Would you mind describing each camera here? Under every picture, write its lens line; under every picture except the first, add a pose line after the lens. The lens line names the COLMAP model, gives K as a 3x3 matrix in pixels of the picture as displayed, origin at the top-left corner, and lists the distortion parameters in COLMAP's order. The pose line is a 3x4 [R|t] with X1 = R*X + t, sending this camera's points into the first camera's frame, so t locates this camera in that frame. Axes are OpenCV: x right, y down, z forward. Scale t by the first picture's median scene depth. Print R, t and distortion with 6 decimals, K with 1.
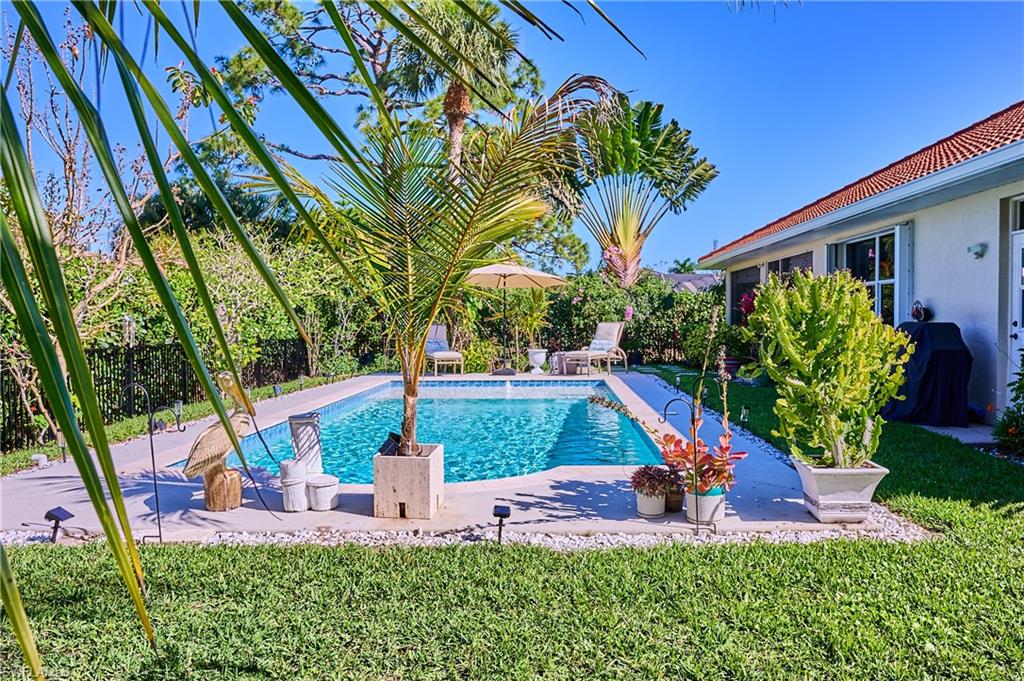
lens RADIAL K [[429.7, 0, 512.9], [0, 429.7, 344.6], [0, 0, 1]] dist [-0.000334, -0.000136]
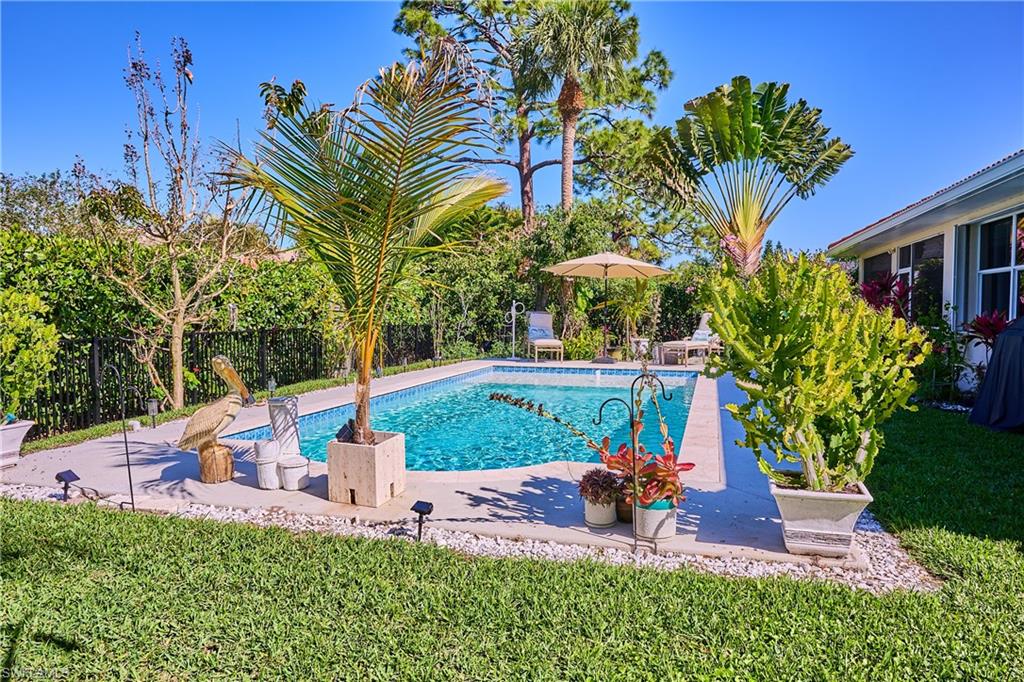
lens RADIAL K [[421.0, 0, 510.0], [0, 421.0, 337.9], [0, 0, 1]] dist [0.000229, -0.000378]
pose [[0.985772, 0.017374, -0.167190, 0.286902], [-0.015454, 0.999799, 0.012778, -0.007054], [0.167378, -0.010013, 0.985842, 0.093953]]
